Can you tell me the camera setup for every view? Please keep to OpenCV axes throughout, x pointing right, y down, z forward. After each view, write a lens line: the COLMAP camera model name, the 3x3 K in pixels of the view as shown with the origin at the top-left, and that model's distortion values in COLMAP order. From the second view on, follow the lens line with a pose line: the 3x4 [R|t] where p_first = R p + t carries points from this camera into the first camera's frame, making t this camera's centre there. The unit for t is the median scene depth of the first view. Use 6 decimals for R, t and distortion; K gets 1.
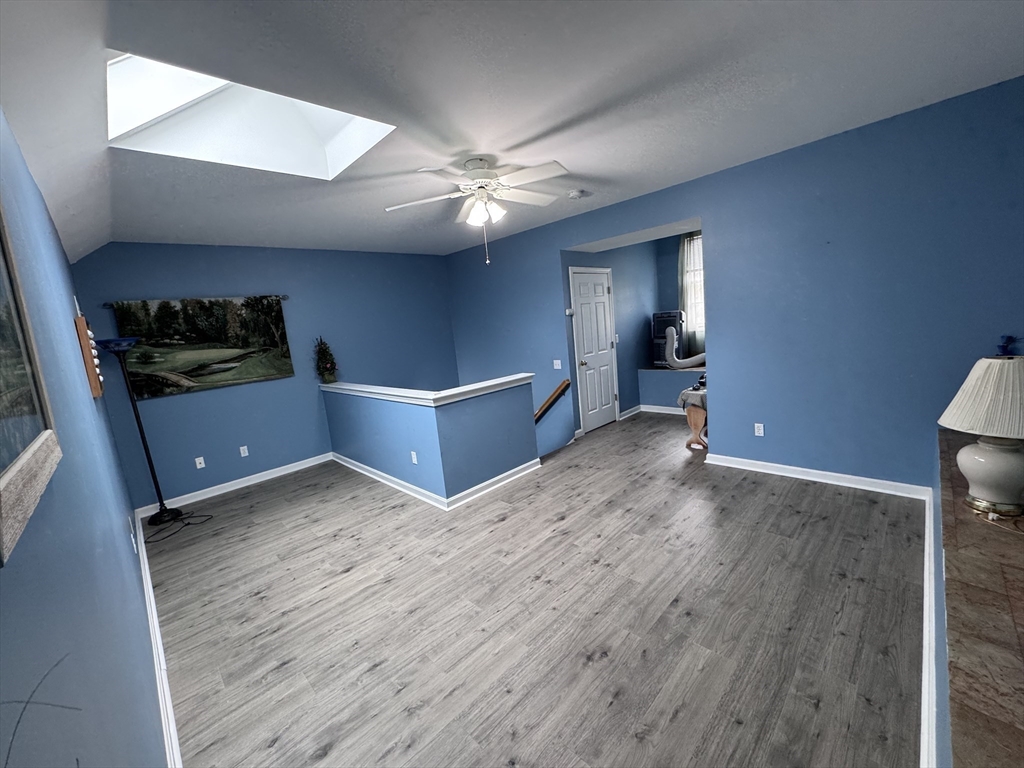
lens RADIAL K [[407.8, 0, 512.0], [0, 407.8, 384.0], [0, 0, 1]] dist [-0.001211, -0.000315]
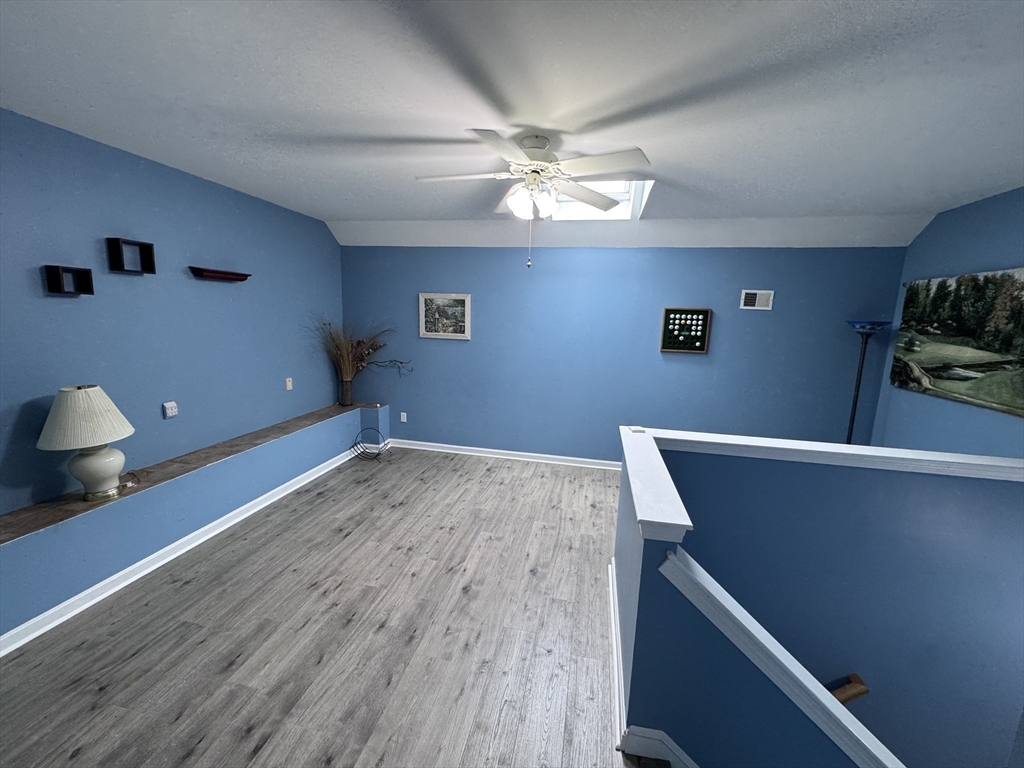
lens RADIAL K [[407.8, 0, 512.0], [0, 407.8, 384.0], [0, 0, 1]] dist [-0.001211, -0.000315]
pose [[-0.831928, 0.162200, -0.530648, 0.326077], [-0.037869, 0.937496, 0.345928, -0.261371], [0.553591, 0.307882, -0.773787, 1.241925]]
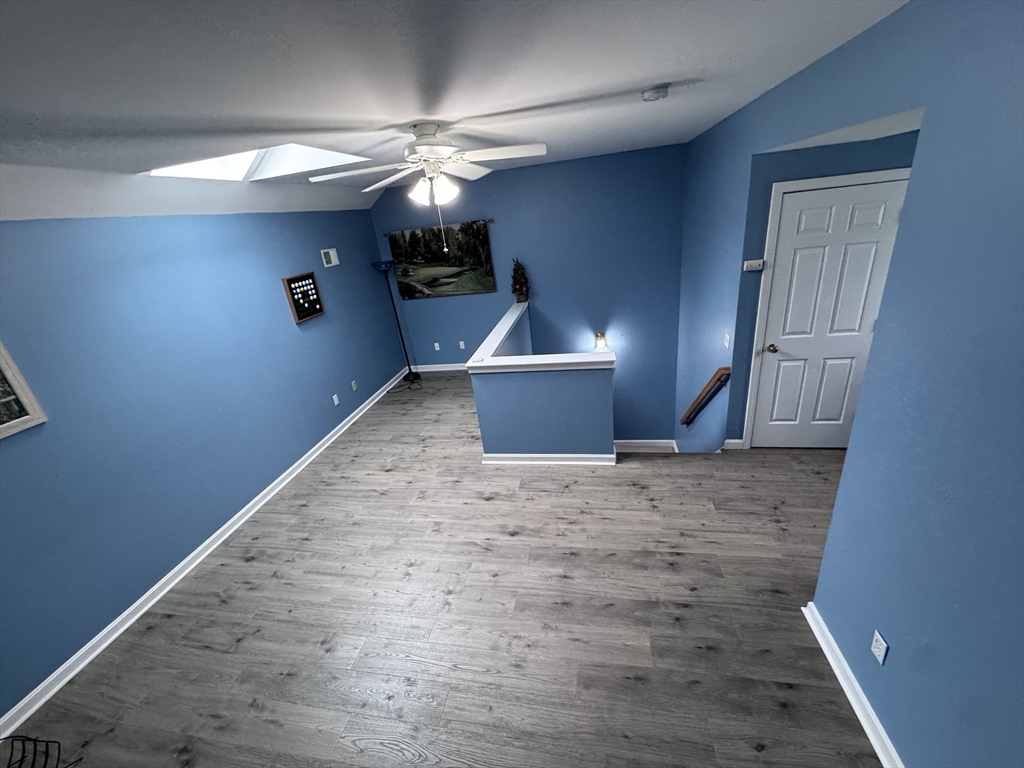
lens RADIAL K [[408.6, 0, 512.0], [0, 408.6, 384.0], [0, 0, 1]] dist [-0.000610, -0.000174]
pose [[0.573962, 0.346072, -0.742160, 0.562061], [-0.068993, 0.923523, 0.377285, -0.274972], [0.815971, -0.165343, 0.553944, 0.430706]]
